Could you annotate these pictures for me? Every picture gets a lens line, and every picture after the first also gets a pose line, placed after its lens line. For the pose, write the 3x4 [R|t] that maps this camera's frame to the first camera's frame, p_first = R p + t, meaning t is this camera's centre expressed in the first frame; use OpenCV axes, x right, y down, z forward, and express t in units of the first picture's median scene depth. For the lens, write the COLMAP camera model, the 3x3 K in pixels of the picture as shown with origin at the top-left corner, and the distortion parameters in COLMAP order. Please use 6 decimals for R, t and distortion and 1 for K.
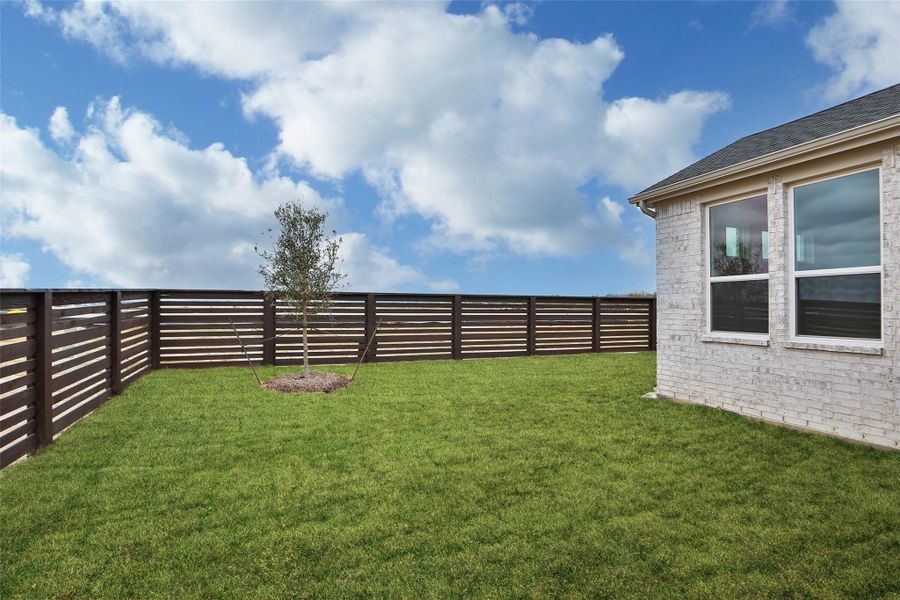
lens RADIAL K [[449.0, 0, 442.6], [0, 449.0, 298.0], [0, 0, 1]] dist [-0.012395, 0.000799]
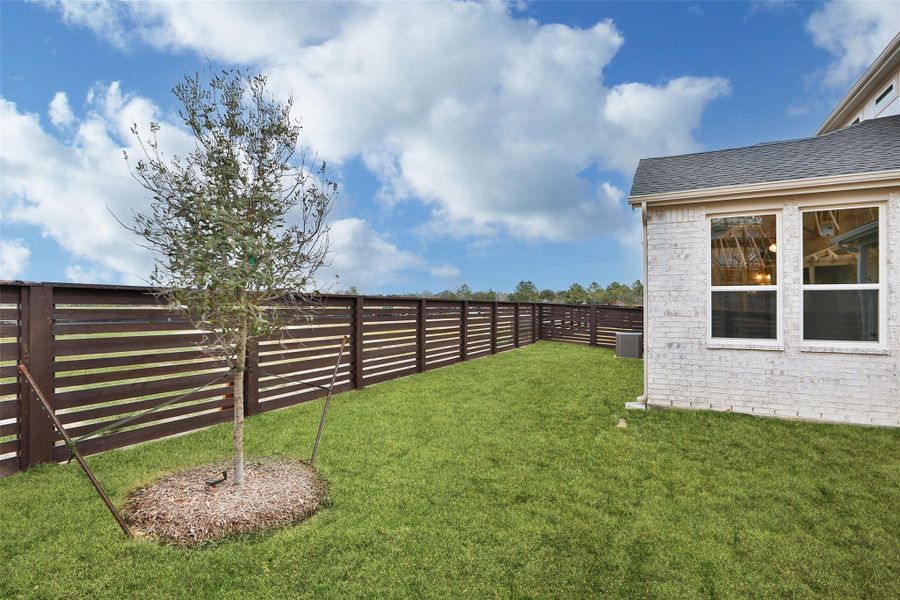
lens RADIAL K [[449.0, 0, 452.9], [0, 449.0, 303.7], [0, 0, 1]] dist [-0.012395, 0.000799]
pose [[0.726228, 0.006096, 0.687427, -0.565908], [-0.017214, 0.999808, 0.009321, -0.005275], [-0.687239, -0.018603, 0.726193, 0.672759]]
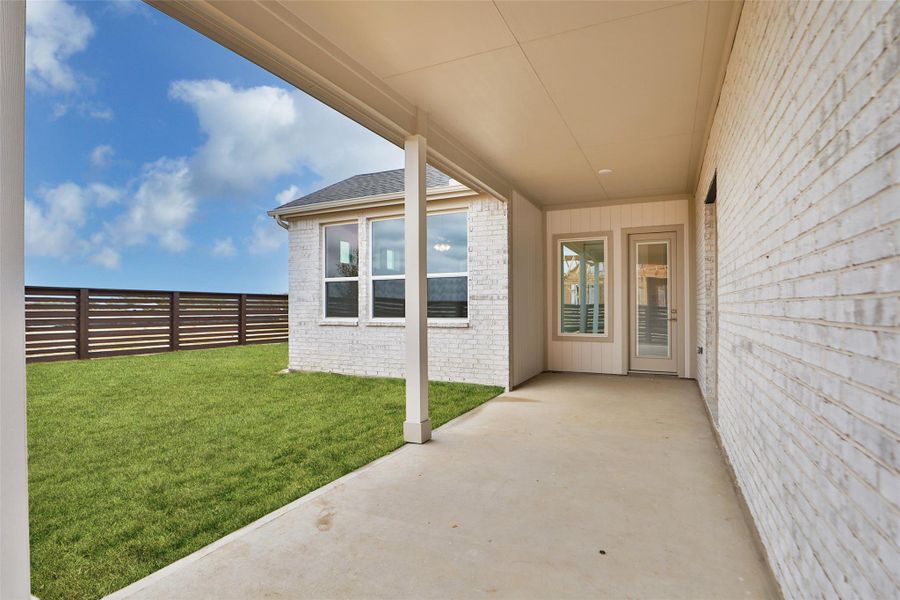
lens RADIAL K [[449.0, 0, 442.1], [0, 449.0, 305.4], [0, 0, 1]] dist [-0.012395, 0.000799]
pose [[0.737148, -0.006689, 0.675698, -0.068316], [-0.005825, 0.999851, 0.016252, 0.012654], [-0.675706, -0.015916, 0.736999, -0.263648]]
